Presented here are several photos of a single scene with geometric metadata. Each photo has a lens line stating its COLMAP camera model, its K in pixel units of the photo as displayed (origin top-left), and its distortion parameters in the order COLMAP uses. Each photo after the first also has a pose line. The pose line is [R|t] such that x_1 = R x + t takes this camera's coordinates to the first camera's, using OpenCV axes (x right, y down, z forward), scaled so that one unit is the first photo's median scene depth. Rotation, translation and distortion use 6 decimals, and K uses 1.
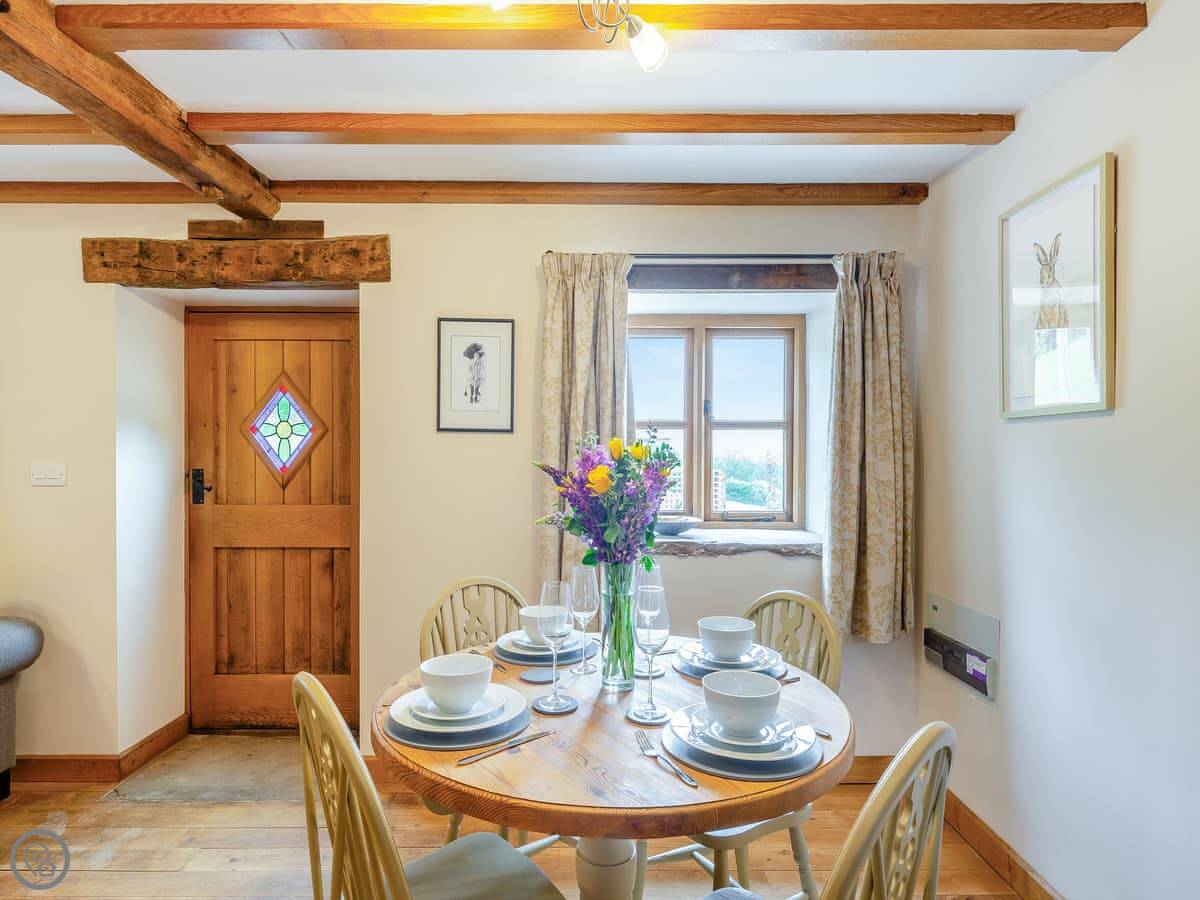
lens RADIAL K [[642.2, 0, 581.6], [0, 642.2, 466.1], [0, 0, 1]] dist [0.001156, 0.000396]
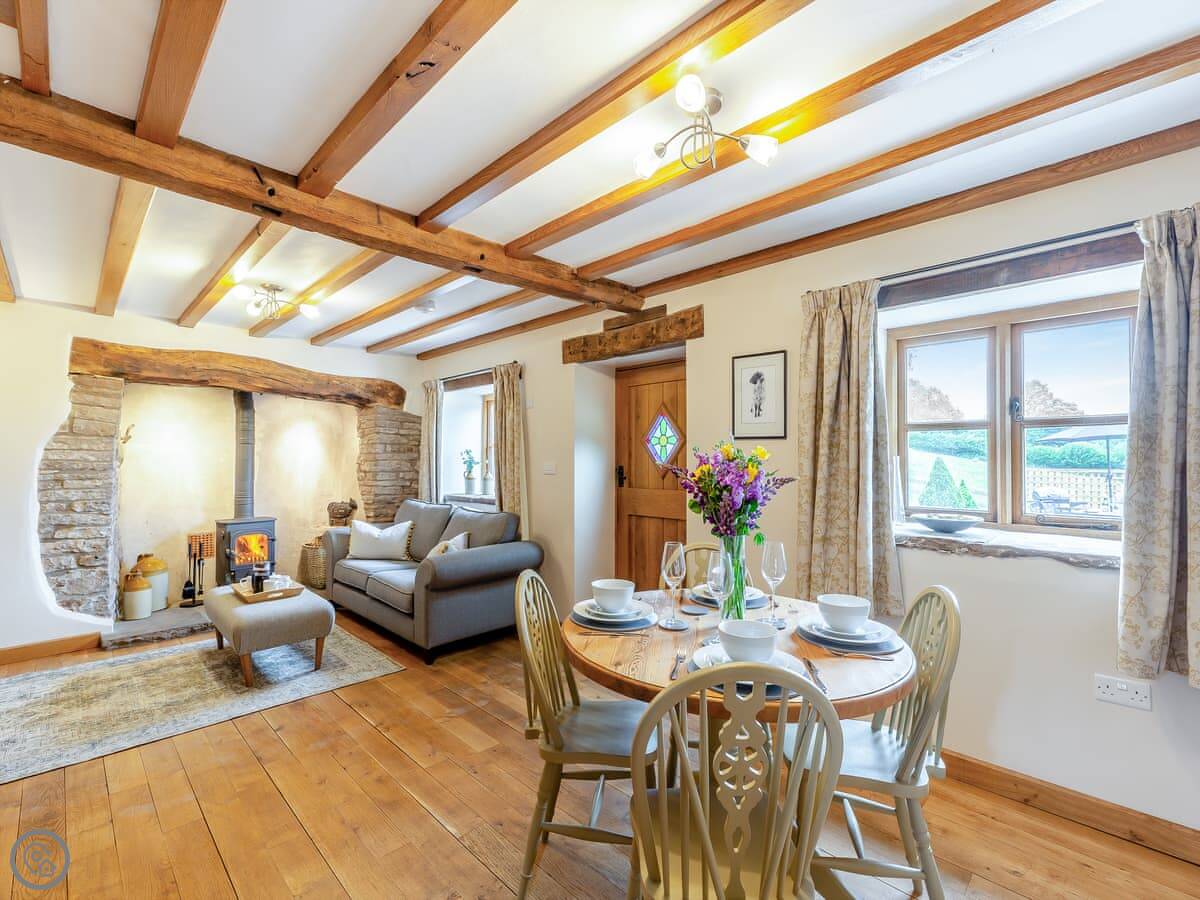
lens RADIAL K [[523.2, 0, 596.7], [0, 523.2, 452.0], [0, 0, 1]] dist [0.004068, 0.000316]
pose [[0.715531, -0.012590, -0.698468, 0.344424], [-0.004500, 0.999734, -0.022630, -0.001009], [0.698567, 0.019336, 0.715284, -0.001315]]
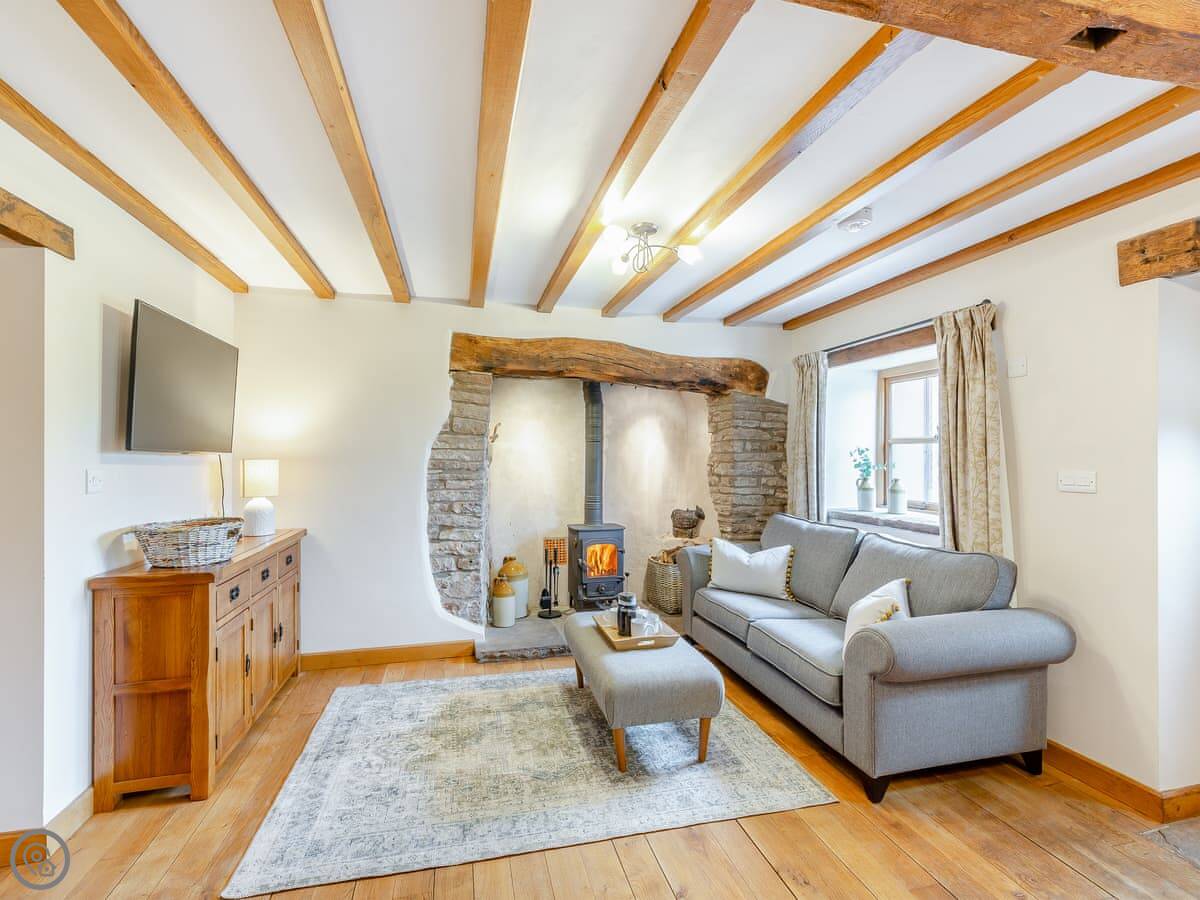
lens RADIAL K [[548.3, 0, 616.9], [0, 548.3, 453.2], [0, 0, 1]] dist [0.001295, 0.000268]
pose [[0.283370, -0.006784, -0.958987, -0.194711], [-0.013897, 0.999841, -0.011180, -0.012797], [0.958910, 0.016495, 0.283231, 0.033414]]
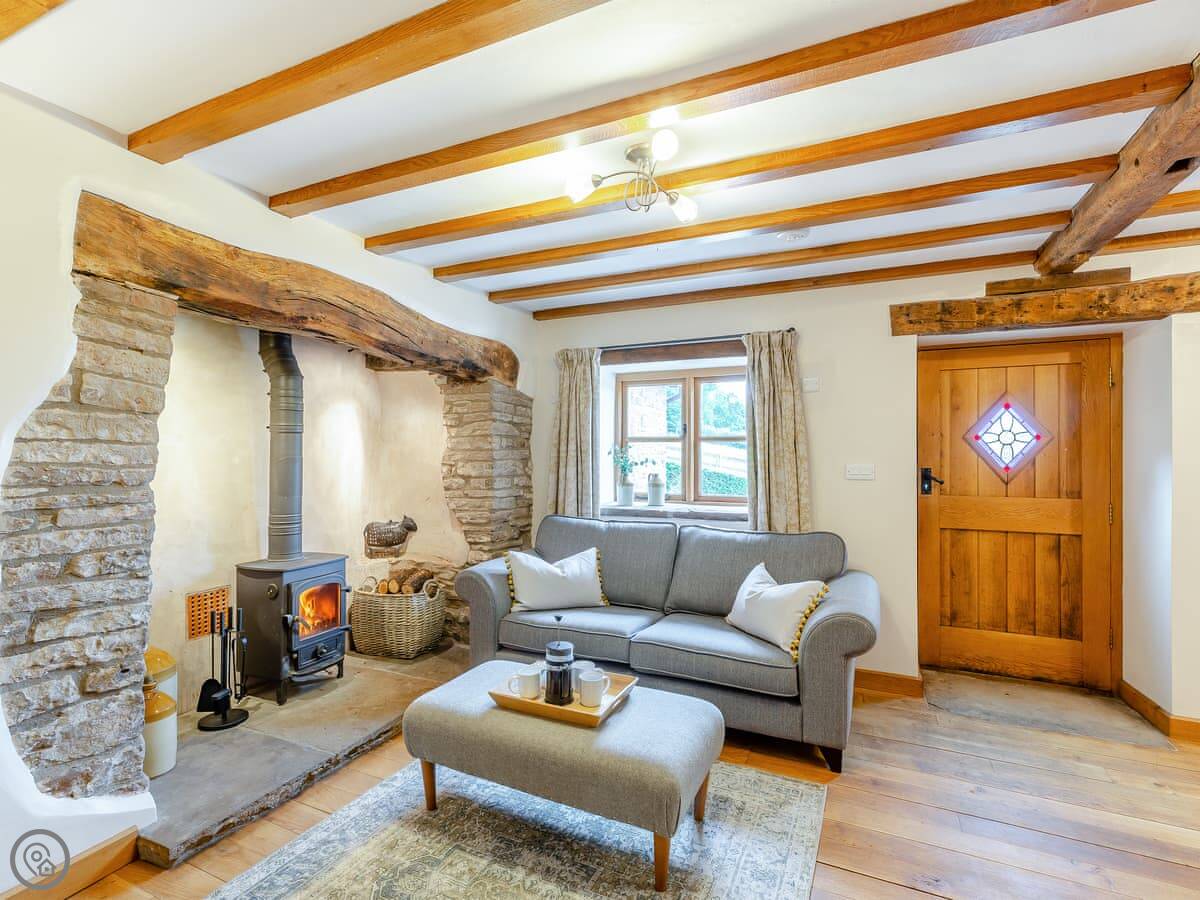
lens RADIAL K [[531.0, 0, 600.0], [0, 531.0, 450.0], [0, 0, 1]] dist [0.004337, 0.000340]
pose [[0.912205, -0.004966, -0.409705, -0.896666], [-0.002932, 0.999822, -0.018647, -0.012303], [0.409725, 0.018211, 0.912027, -0.329050]]
